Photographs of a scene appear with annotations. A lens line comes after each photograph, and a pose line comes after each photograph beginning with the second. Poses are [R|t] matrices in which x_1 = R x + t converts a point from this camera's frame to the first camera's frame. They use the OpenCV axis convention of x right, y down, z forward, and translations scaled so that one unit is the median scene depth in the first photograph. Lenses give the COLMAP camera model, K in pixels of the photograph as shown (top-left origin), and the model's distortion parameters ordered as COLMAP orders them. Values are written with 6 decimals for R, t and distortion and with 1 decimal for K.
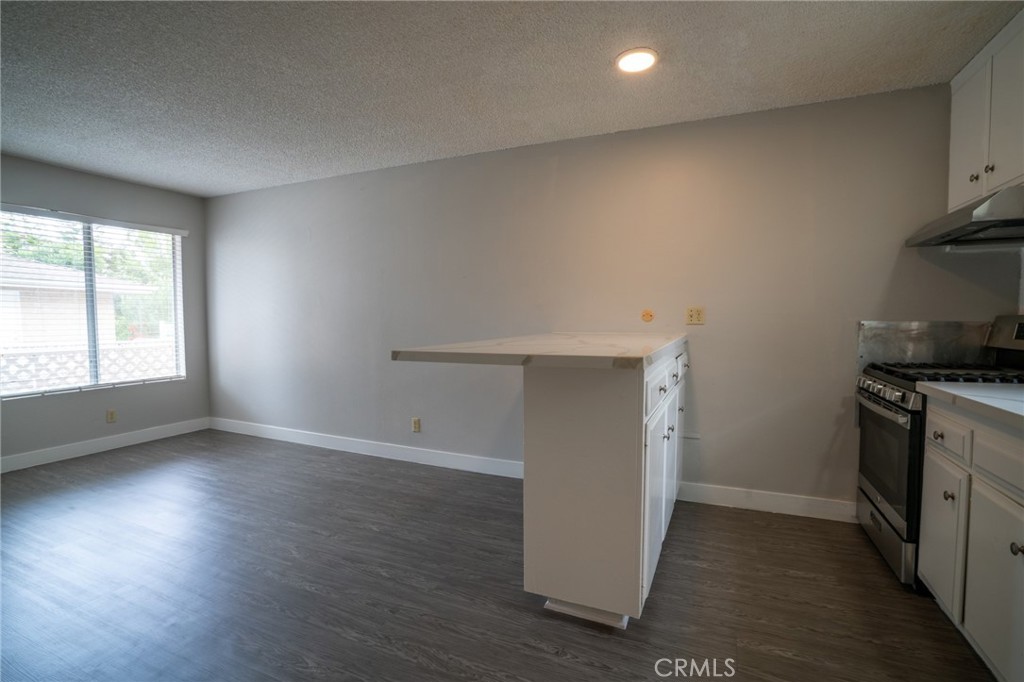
lens RADIAL K [[487.4, 0, 512.0], [0, 487.4, 341.0], [0, 0, 1]] dist [-0.036103, 0.000474]
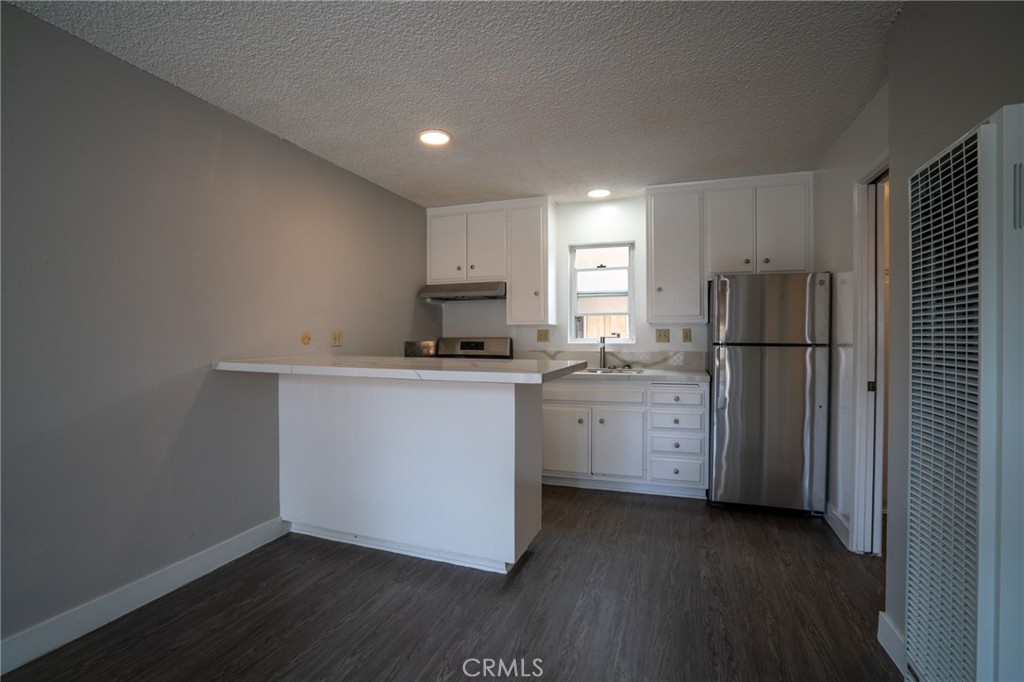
lens RADIAL K [[487.4, 0, 512.0], [0, 487.4, 341.0], [0, 0, 1]] dist [-0.036103, 0.000474]
pose [[-0.088293, -0.005886, 0.996077, -0.977130], [0.049112, 0.998741, 0.010256, -0.048694], [-0.994883, 0.049825, -0.087893, 0.888389]]
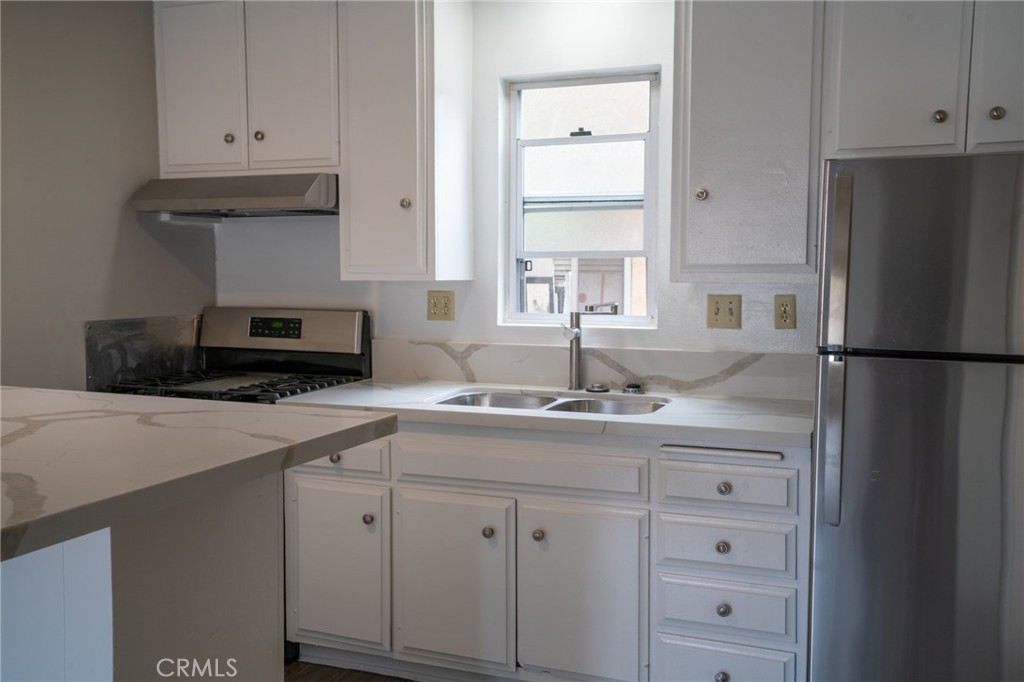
lens RADIAL K [[978.1, 0, 512.0], [0, 978.1, 341.0], [0, 0, 1]] dist [0.073994, 0.004634]
pose [[-0.025661, -0.075304, 0.996830, -0.658582], [0.045698, 0.996028, 0.076420, -0.101777], [-0.998626, 0.047514, -0.022118, 0.523911]]
